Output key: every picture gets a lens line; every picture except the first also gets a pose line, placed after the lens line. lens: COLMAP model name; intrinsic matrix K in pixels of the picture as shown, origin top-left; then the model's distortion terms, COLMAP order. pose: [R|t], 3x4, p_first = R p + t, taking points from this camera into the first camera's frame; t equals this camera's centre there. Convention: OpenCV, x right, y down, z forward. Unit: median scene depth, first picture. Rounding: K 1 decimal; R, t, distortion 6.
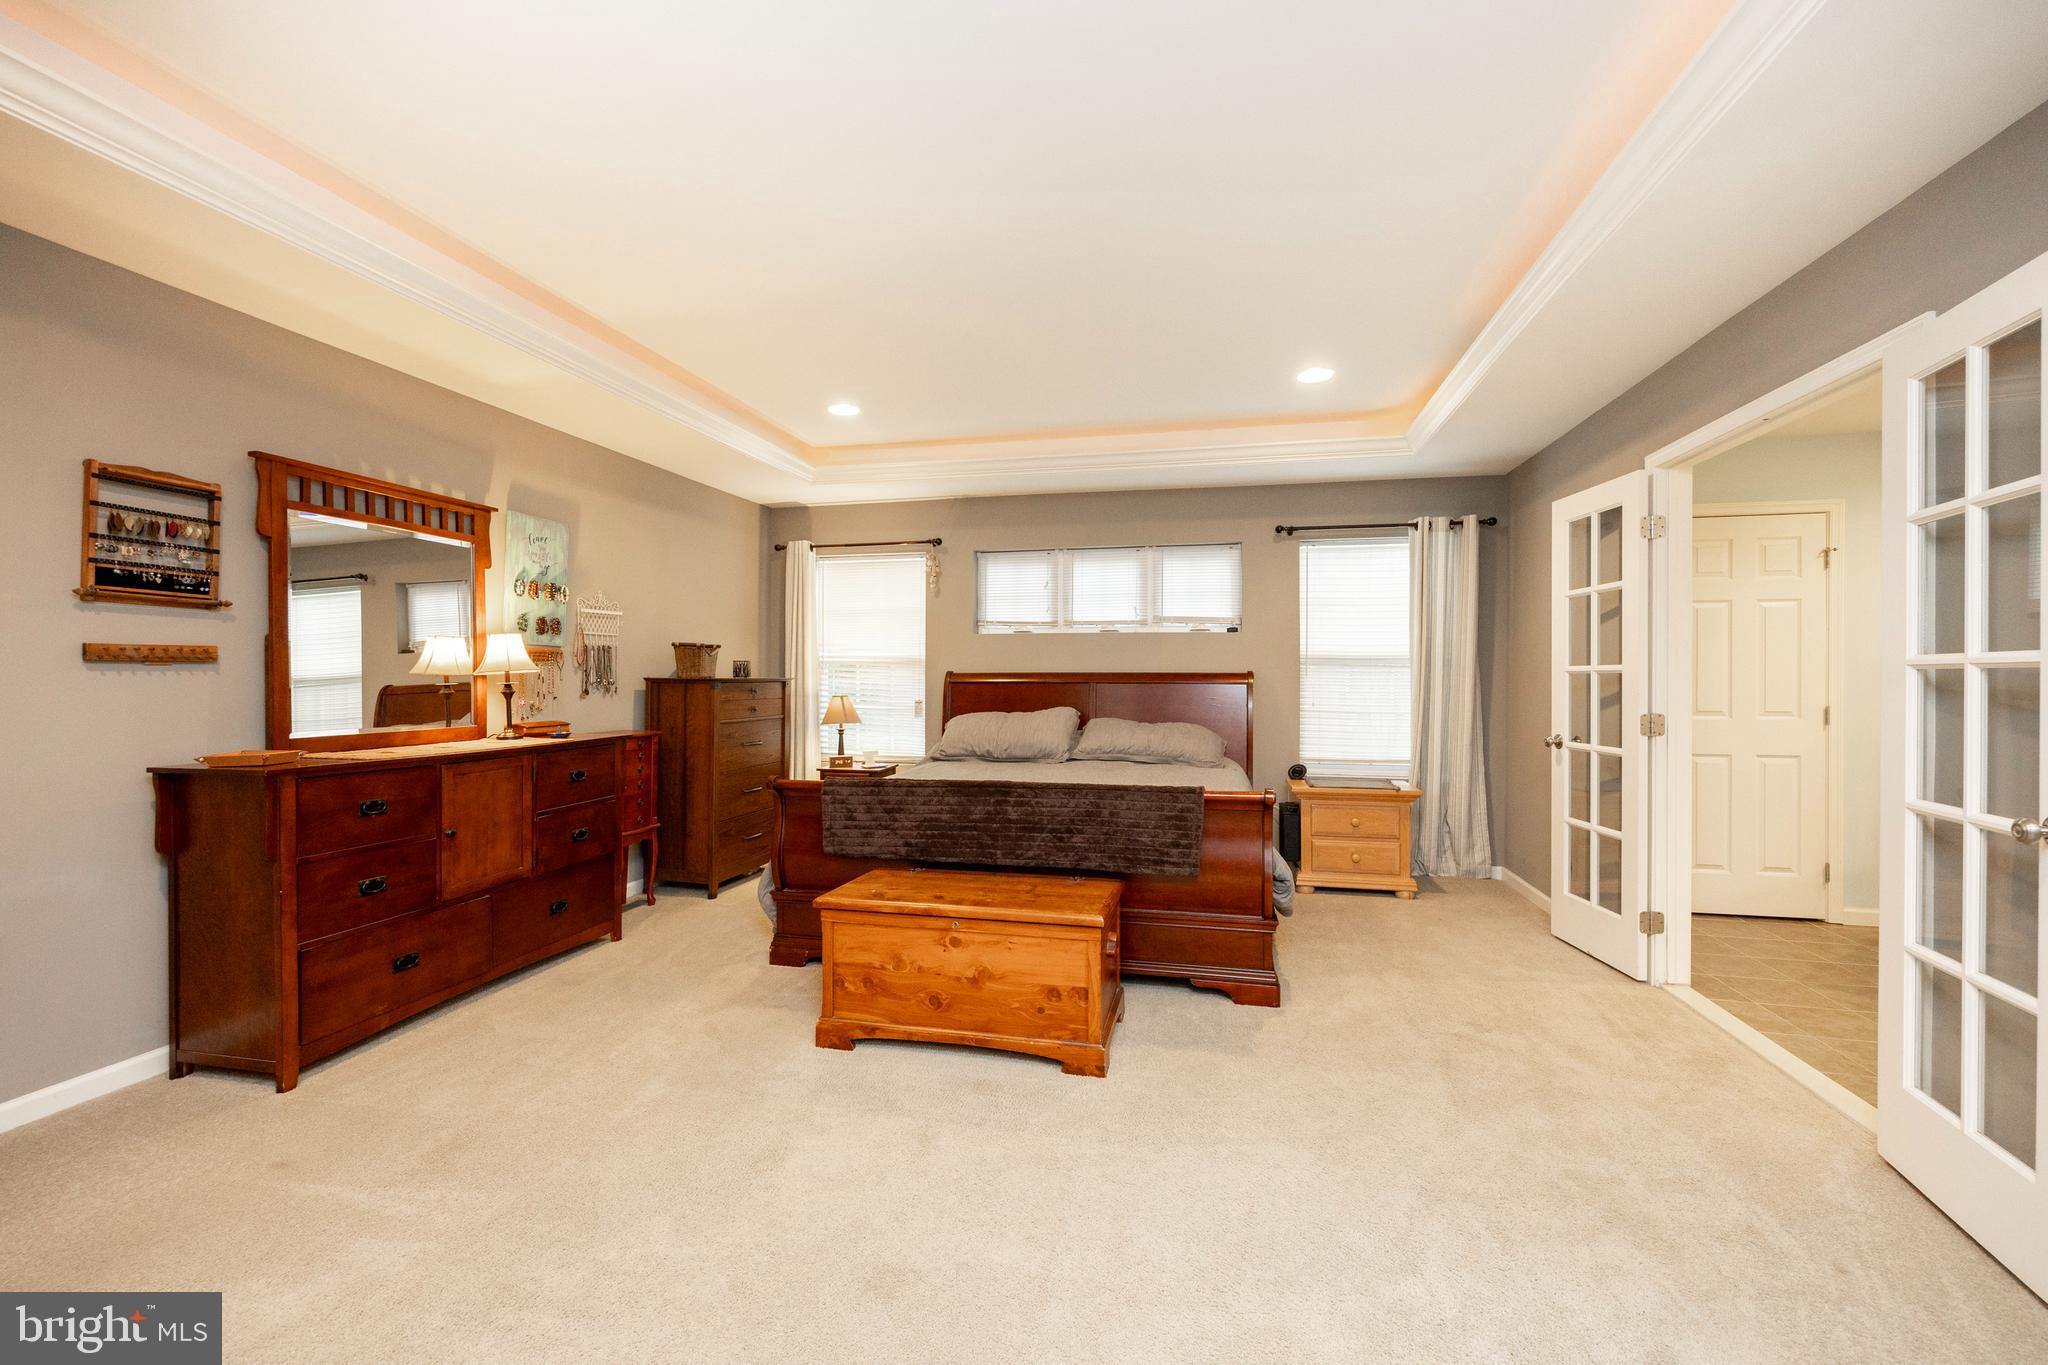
lens RADIAL K [[826.2, 0, 1030.1], [0, 826.2, 684.6], [0, 0, 1]] dist [-0.004715, -0.000007]
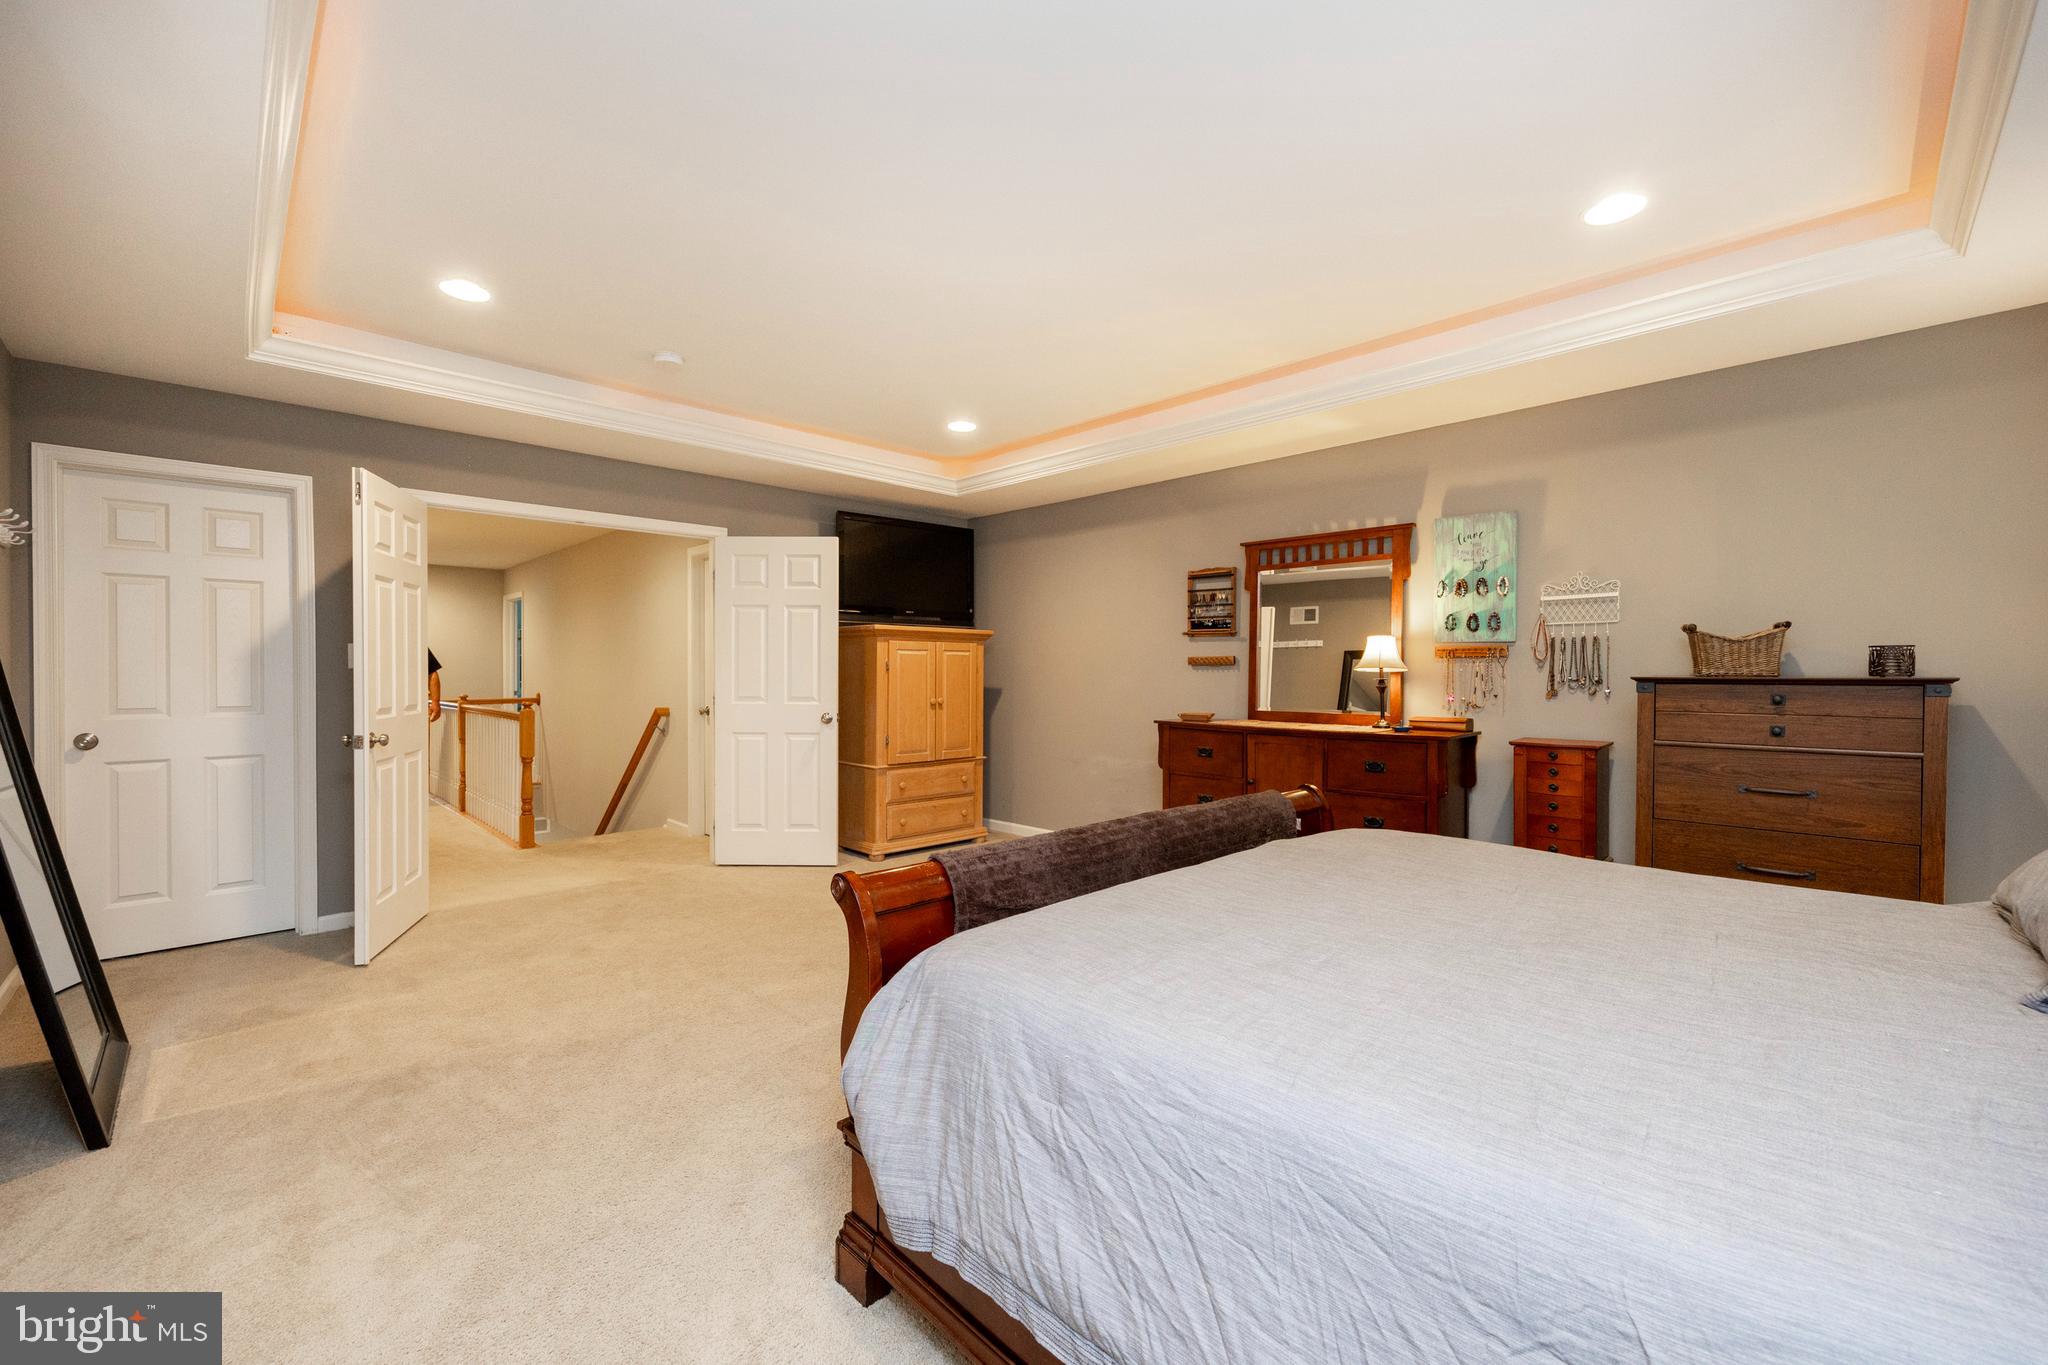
lens RADIAL K [[826.2, 0, 1021.8], [0, 826.2, 672.5], [0, 0, 1]] dist [-0.004715, -0.000007]
pose [[-0.530020, -0.003529, -0.847978, 0.657404], [-0.011711, 0.999926, 0.003158, -0.009805], [0.847904, 0.011605, -0.530023, 1.297107]]
